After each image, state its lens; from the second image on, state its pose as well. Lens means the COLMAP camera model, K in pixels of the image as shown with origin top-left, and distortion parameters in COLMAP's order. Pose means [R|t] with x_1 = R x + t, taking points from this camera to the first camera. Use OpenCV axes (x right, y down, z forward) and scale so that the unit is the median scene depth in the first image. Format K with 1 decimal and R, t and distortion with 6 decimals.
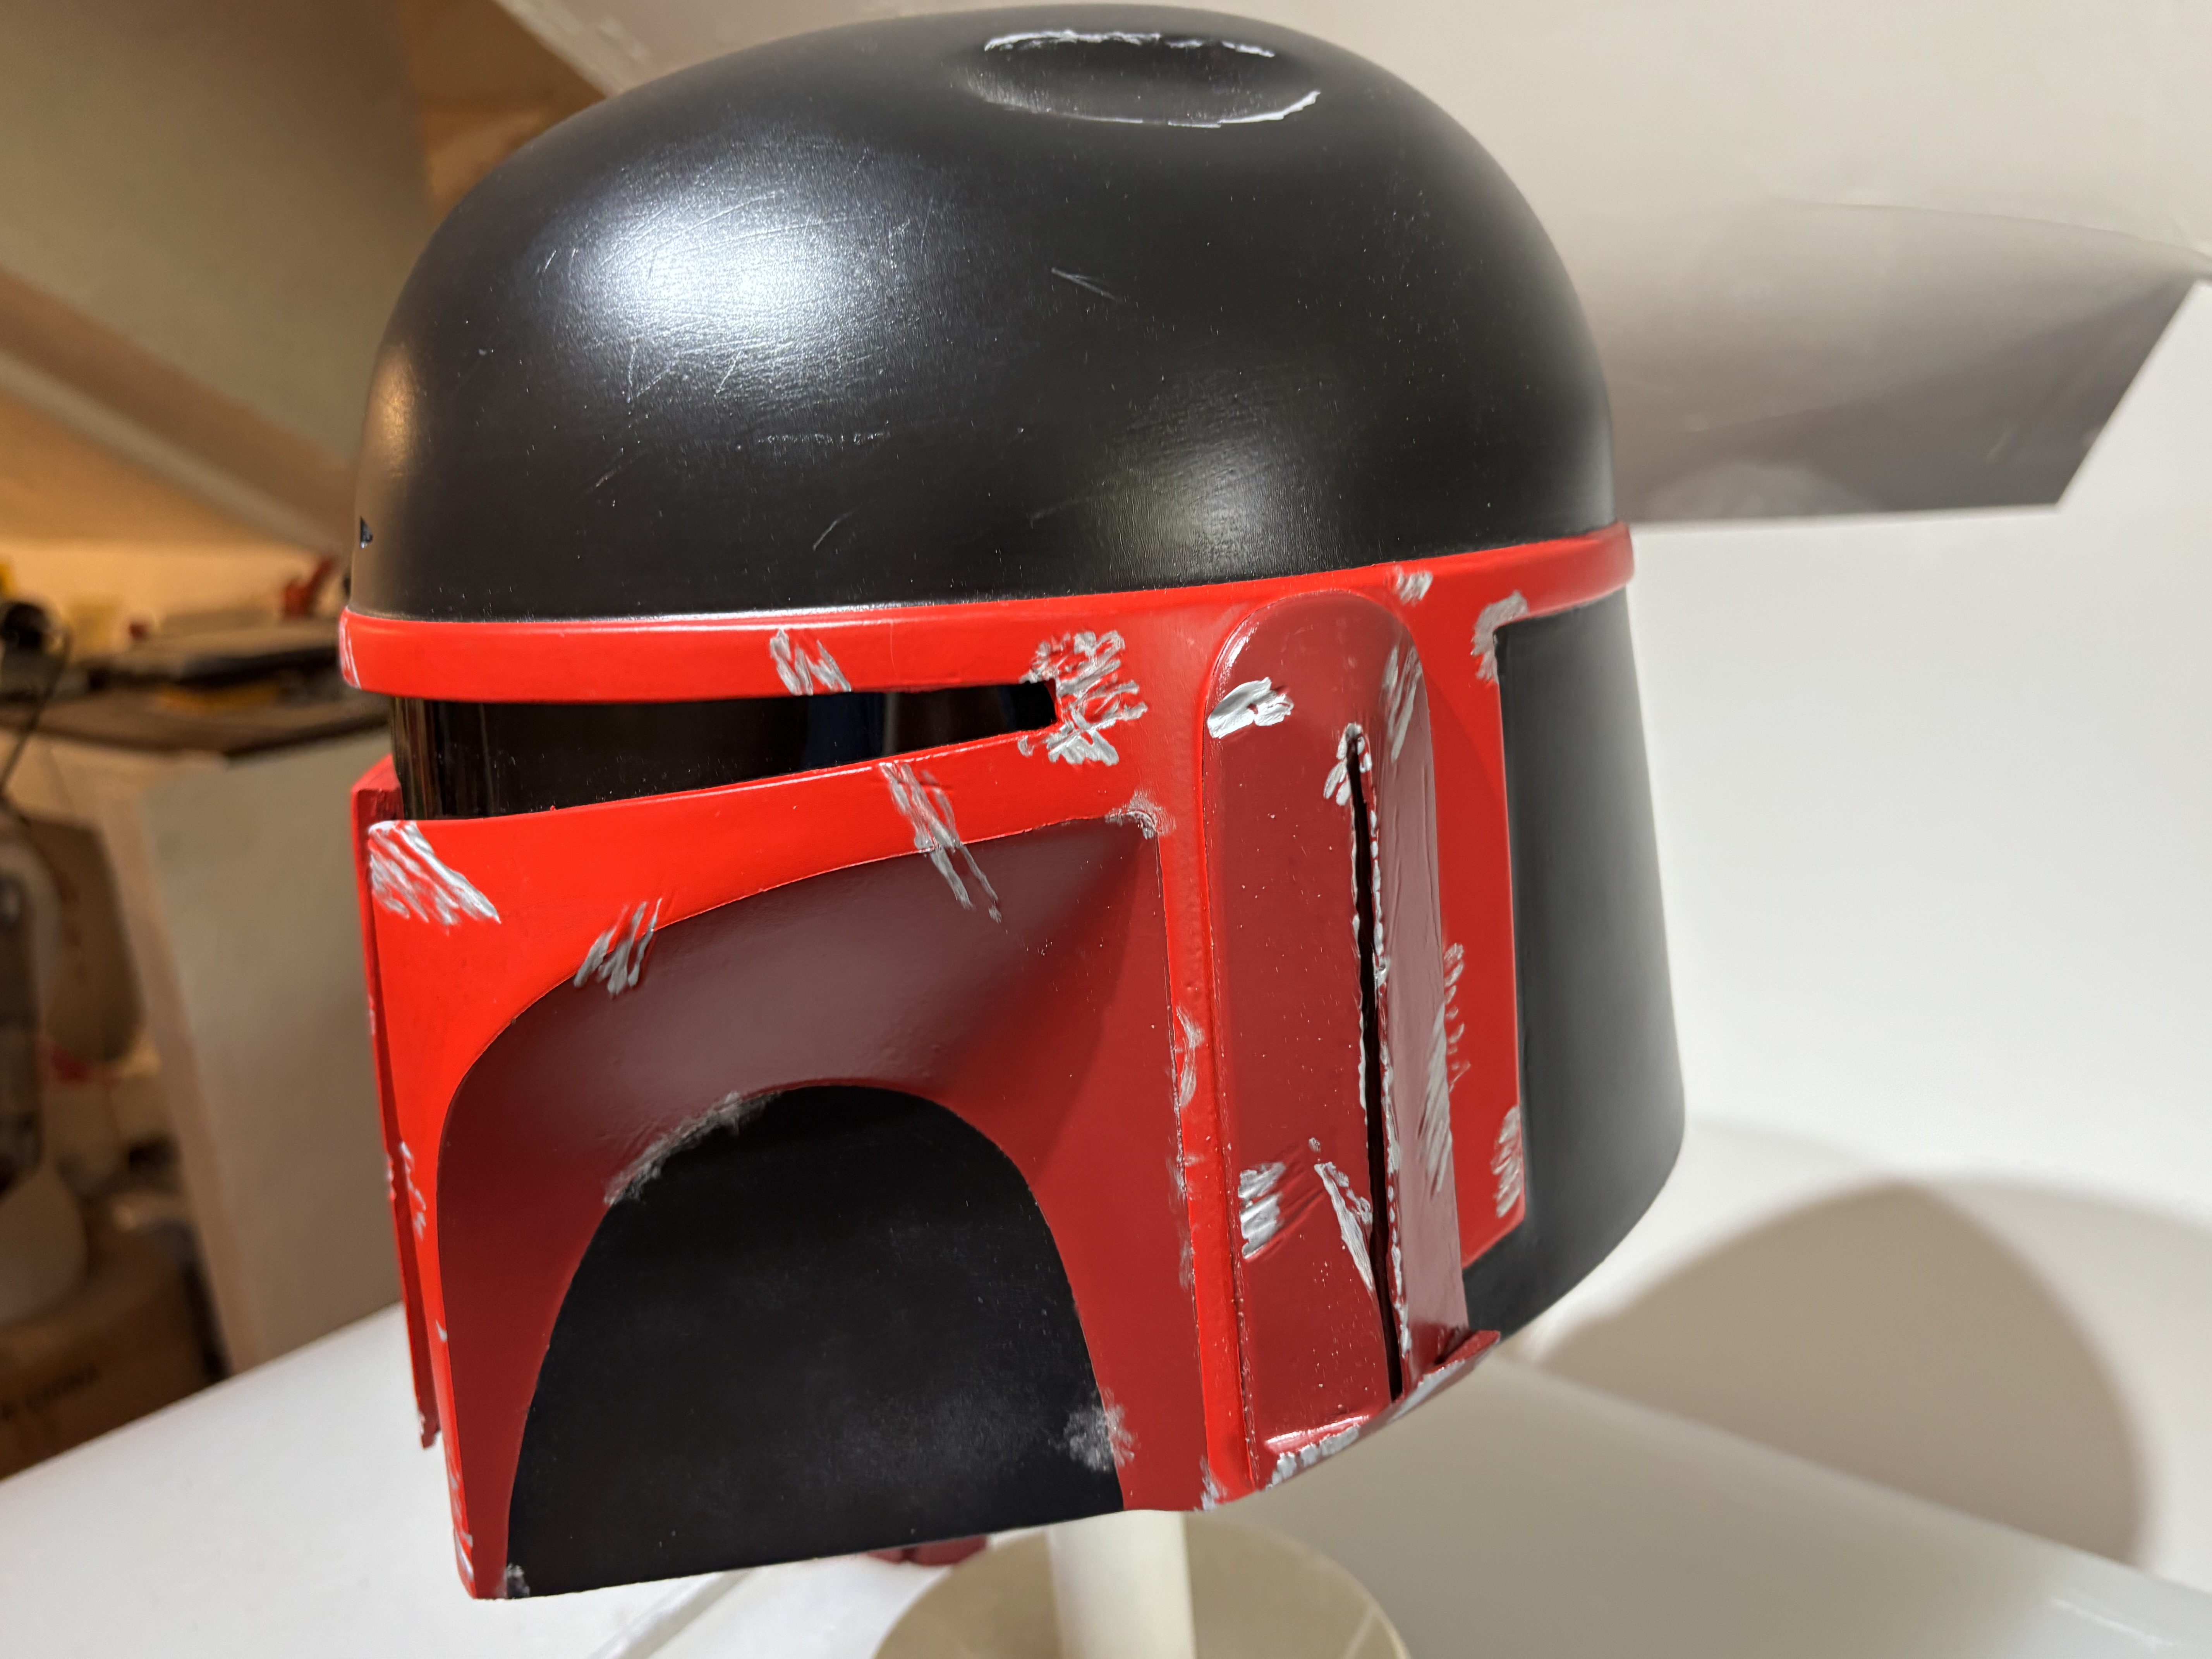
lens RADIAL K [[1774.6, 0, 1106.0], [0, 1774.6, 829.5], [0, 0, 1]] dist [0.219405, -0.331985]
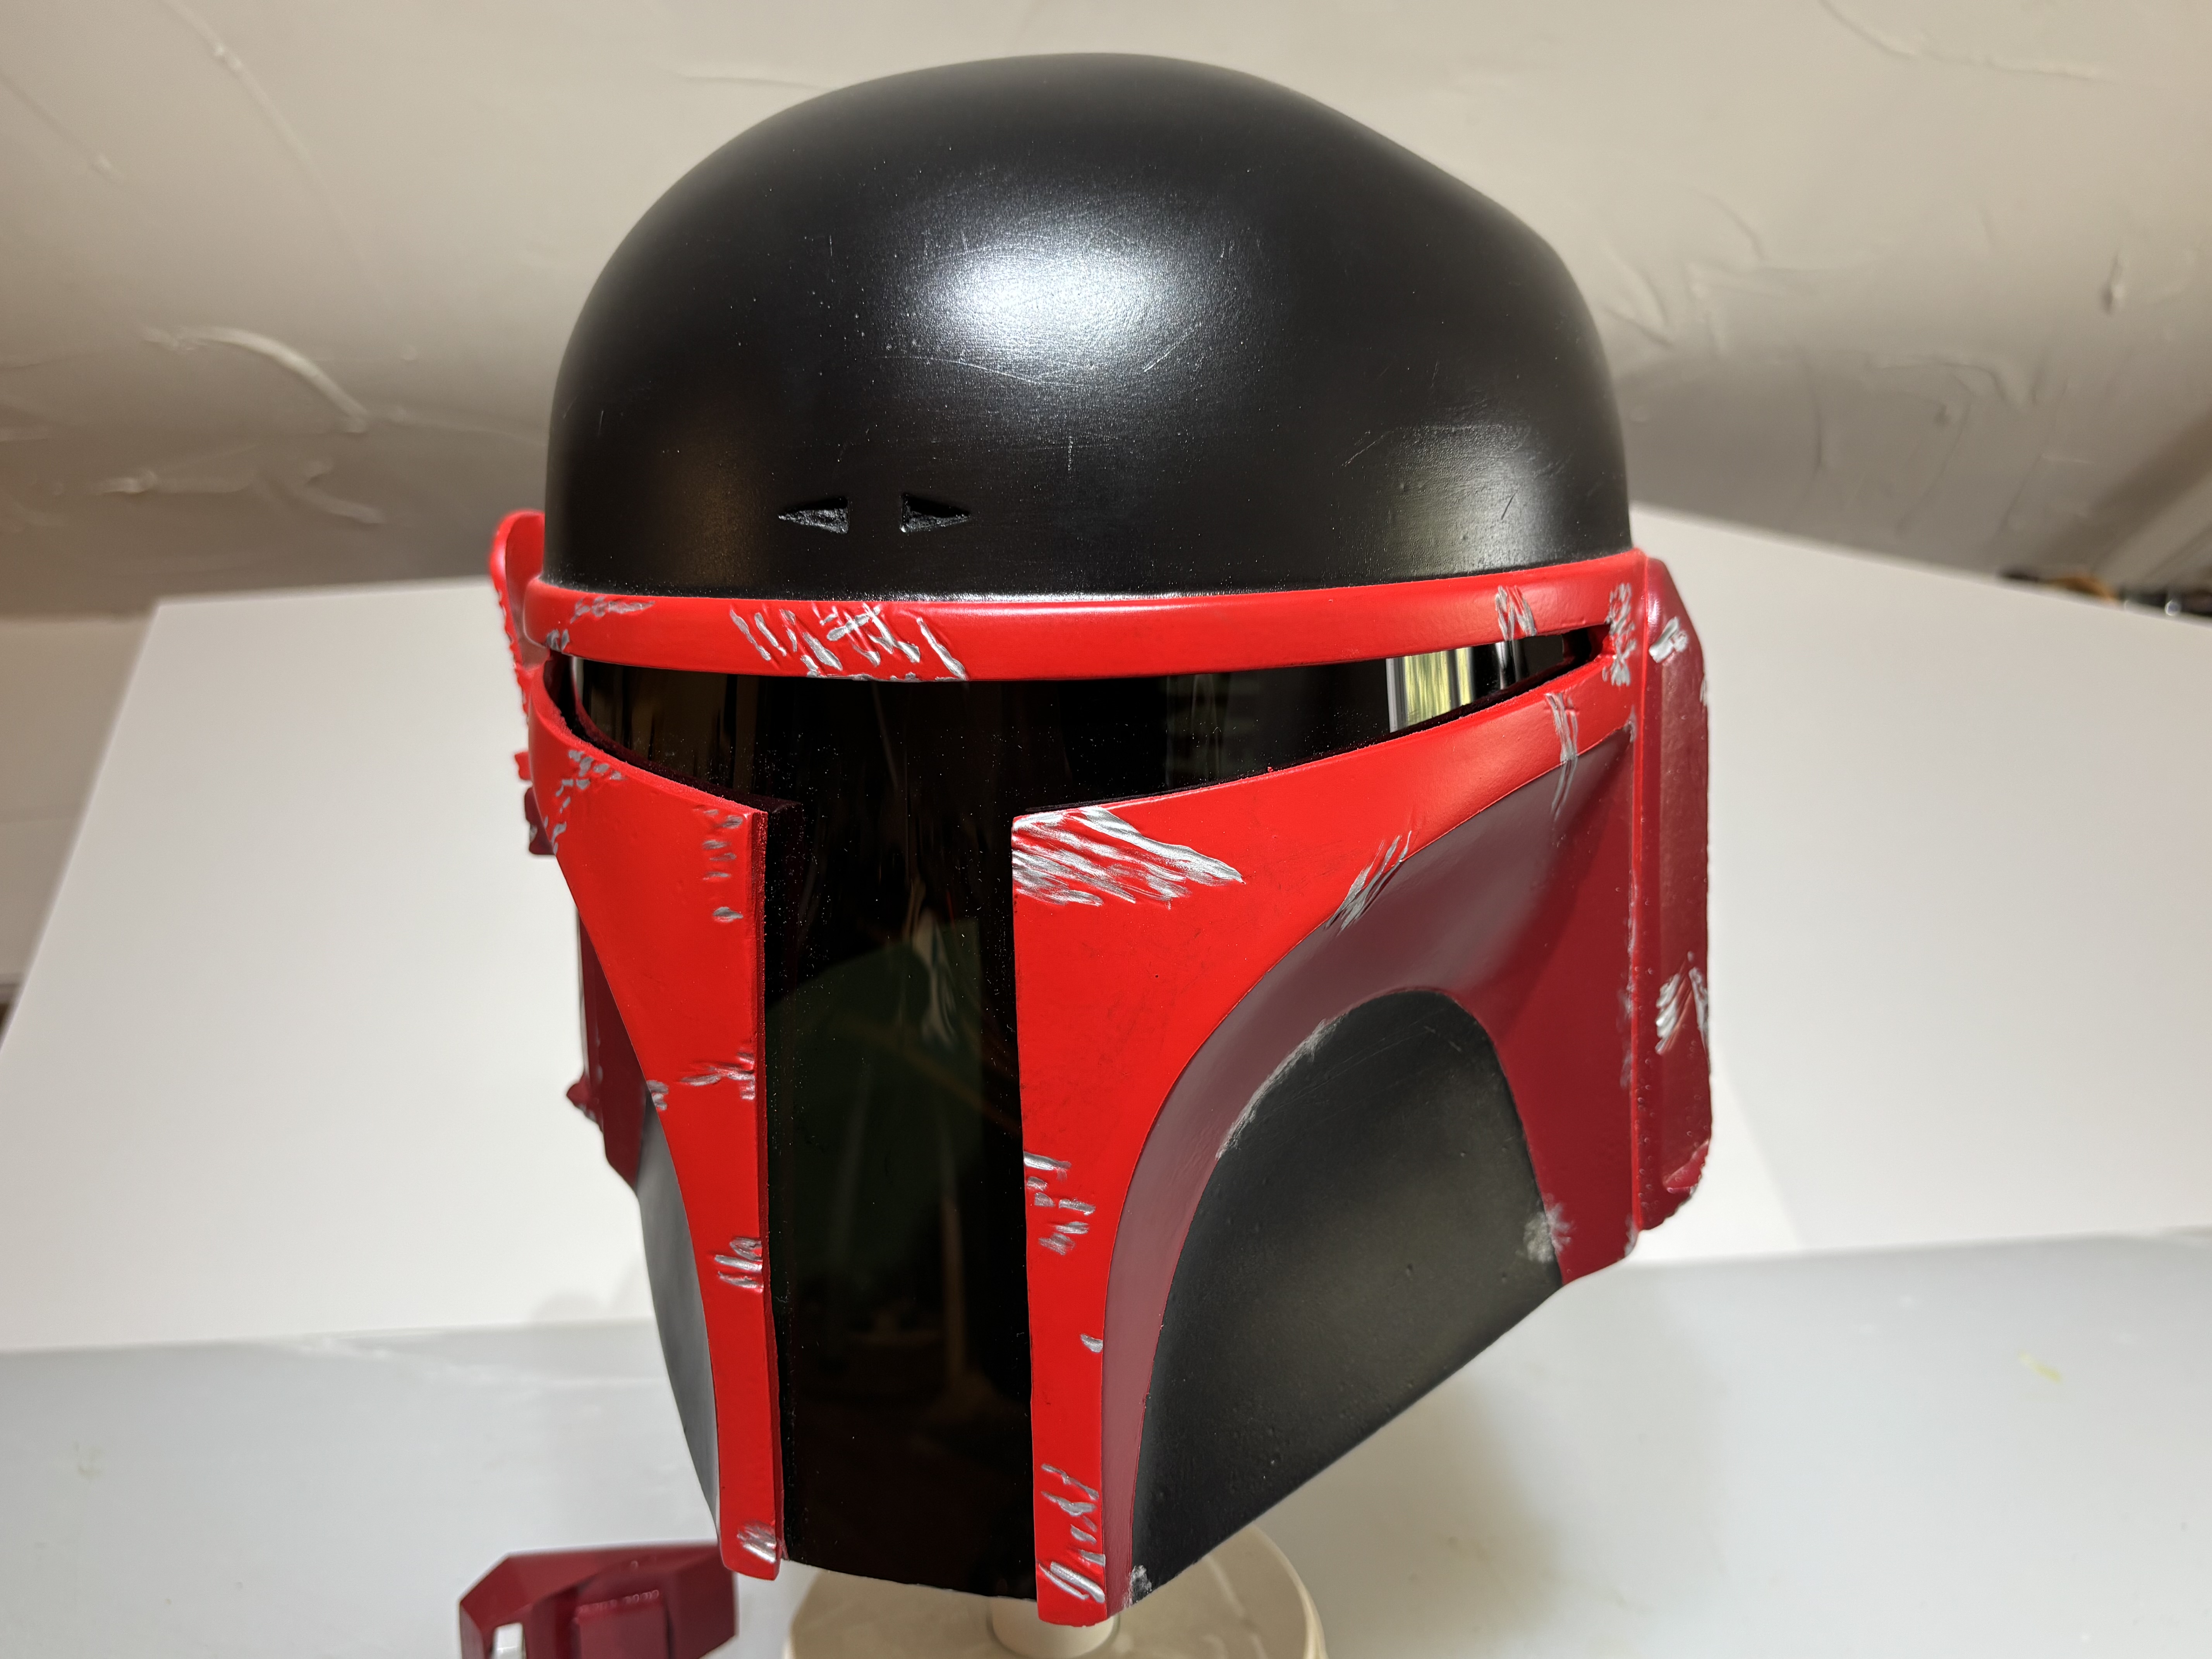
lens RADIAL K [[1774.6, 0, 1106.0], [0, 1774.6, 829.5], [0, 0, 1]] dist [0.219405, -0.331985]
pose [[0.667307, -0.108914, 0.736776, -1.118628], [0.143862, 0.989469, 0.015970, -0.007182], [-0.730756, 0.095337, 0.675948, 0.351910]]
